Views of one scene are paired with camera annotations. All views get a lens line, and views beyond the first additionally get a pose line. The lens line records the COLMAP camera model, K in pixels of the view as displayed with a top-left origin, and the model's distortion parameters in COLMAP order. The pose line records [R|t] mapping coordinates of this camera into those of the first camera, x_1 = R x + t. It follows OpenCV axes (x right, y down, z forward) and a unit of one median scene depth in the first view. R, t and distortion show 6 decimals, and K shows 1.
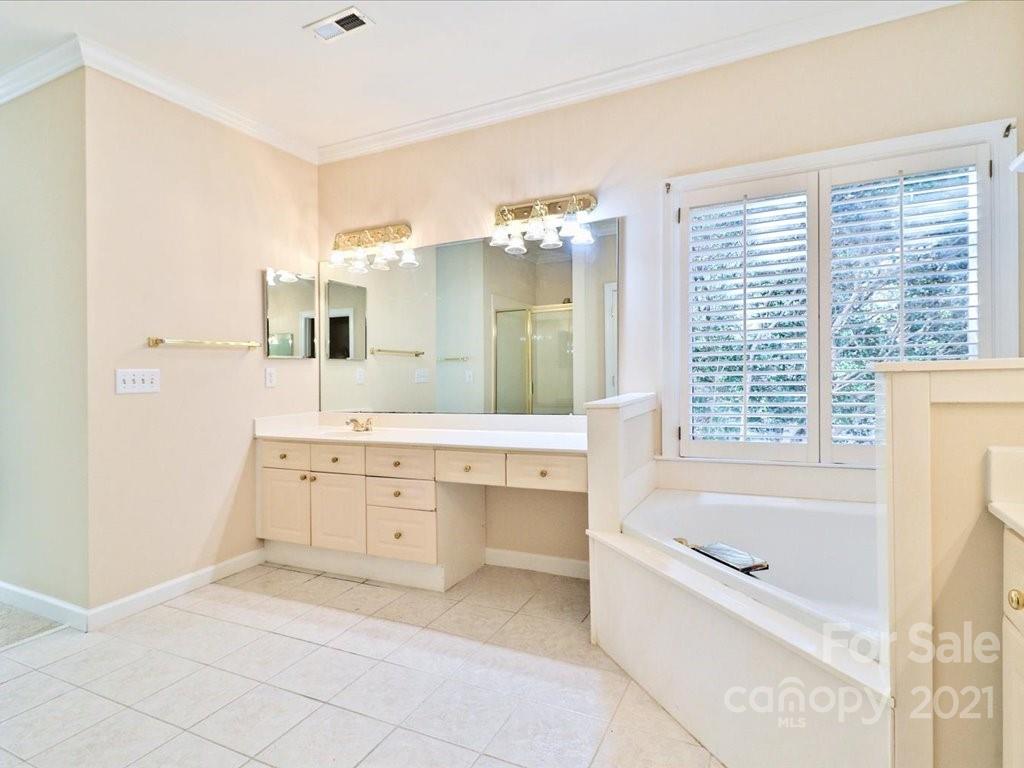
lens RADIAL K [[544.5, 0, 509.2], [0, 544.5, 389.0], [0, 0, 1]] dist [0.005020, -0.001108]
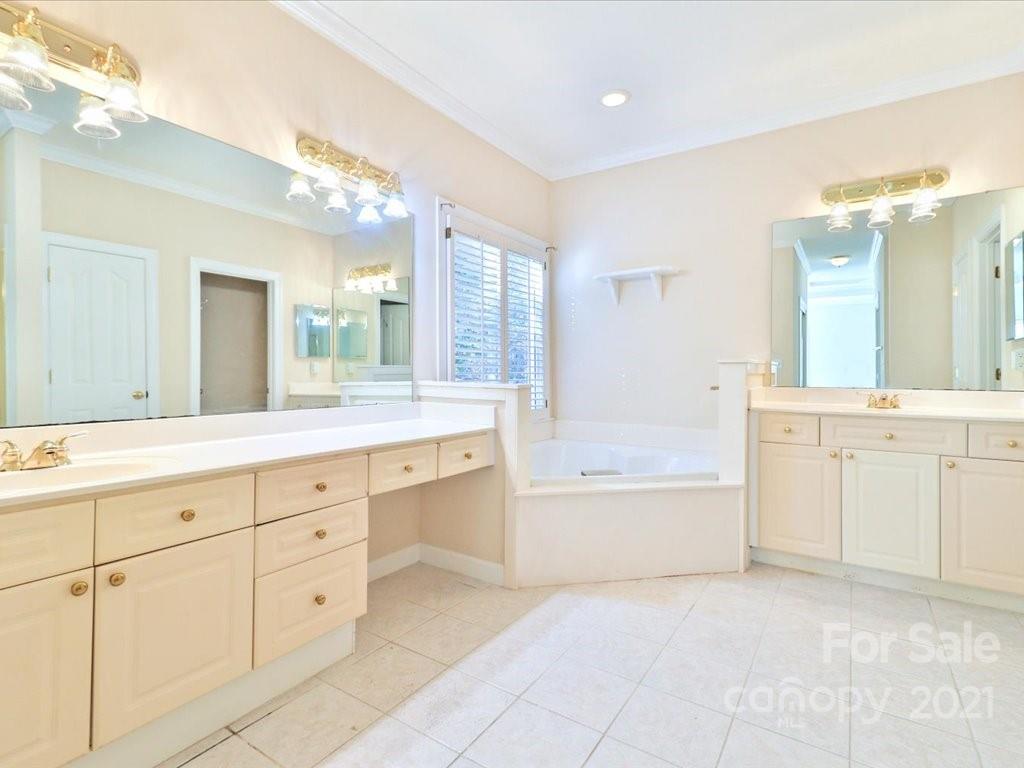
lens RADIAL K [[544.5, 0, 509.8], [0, 544.5, 377.4], [0, 0, 1]] dist [0.005020, -0.001108]
pose [[0.103072, 0.010793, 0.994615, -0.855181], [0.011663, 0.999859, -0.012058, 0.020272], [-0.994606, 0.012843, 0.102931, 0.743357]]
